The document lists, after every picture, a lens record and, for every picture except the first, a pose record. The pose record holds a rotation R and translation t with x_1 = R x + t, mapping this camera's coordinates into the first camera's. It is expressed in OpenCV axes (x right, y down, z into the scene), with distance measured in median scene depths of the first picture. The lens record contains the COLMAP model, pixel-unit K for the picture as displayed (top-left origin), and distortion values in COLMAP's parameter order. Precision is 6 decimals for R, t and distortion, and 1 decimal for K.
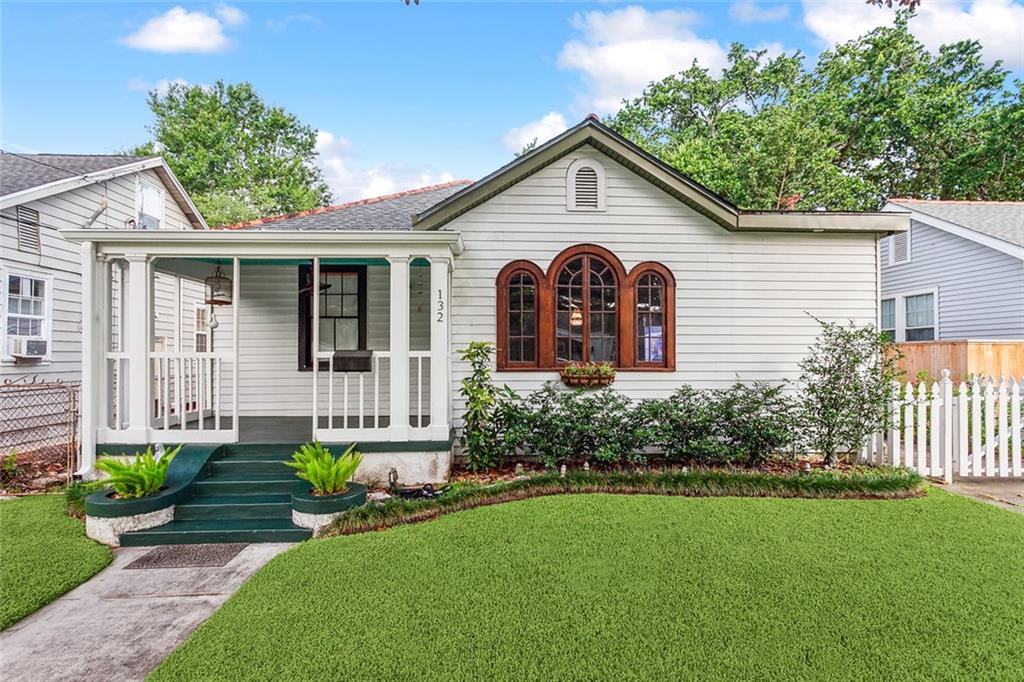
lens RADIAL K [[501.5, 0, 507.8], [0, 501.5, 347.6], [0, 0, 1]] dist [0.002978, 0.000192]
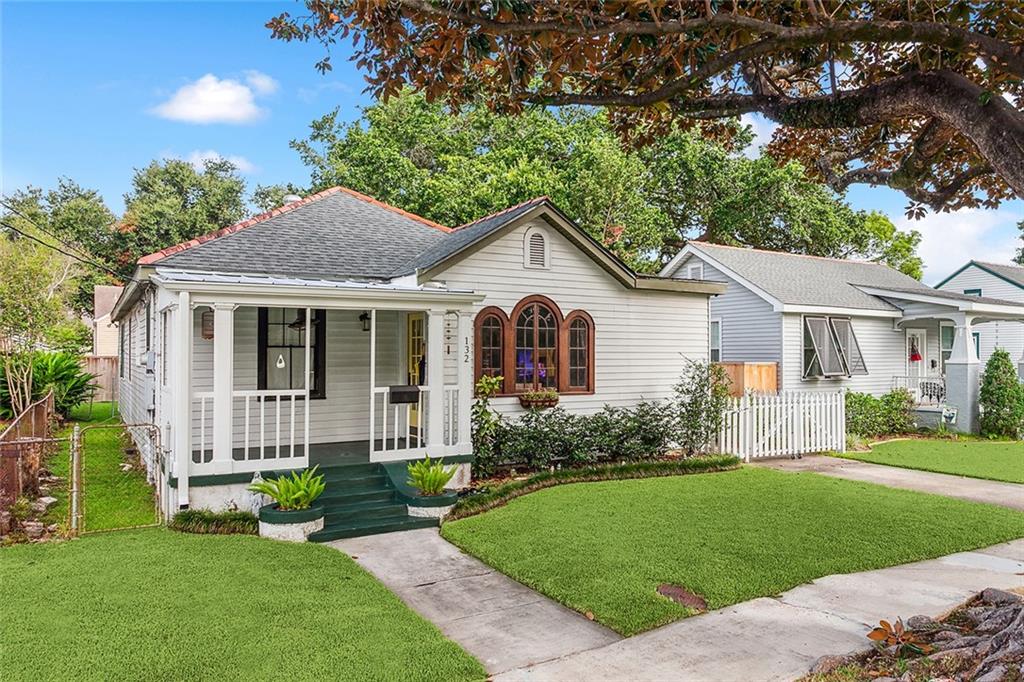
lens RADIAL K [[724.2, 0, 512.0], [0, 724.2, 341.0], [0, 0, 1]] dist [-0.000736, -0.000095]
pose [[0.881836, 0.008759, 0.471474, -0.781573], [-0.007623, 0.999962, -0.004319, -0.084579], [-0.471494, 0.000215, 0.881869, -0.595504]]
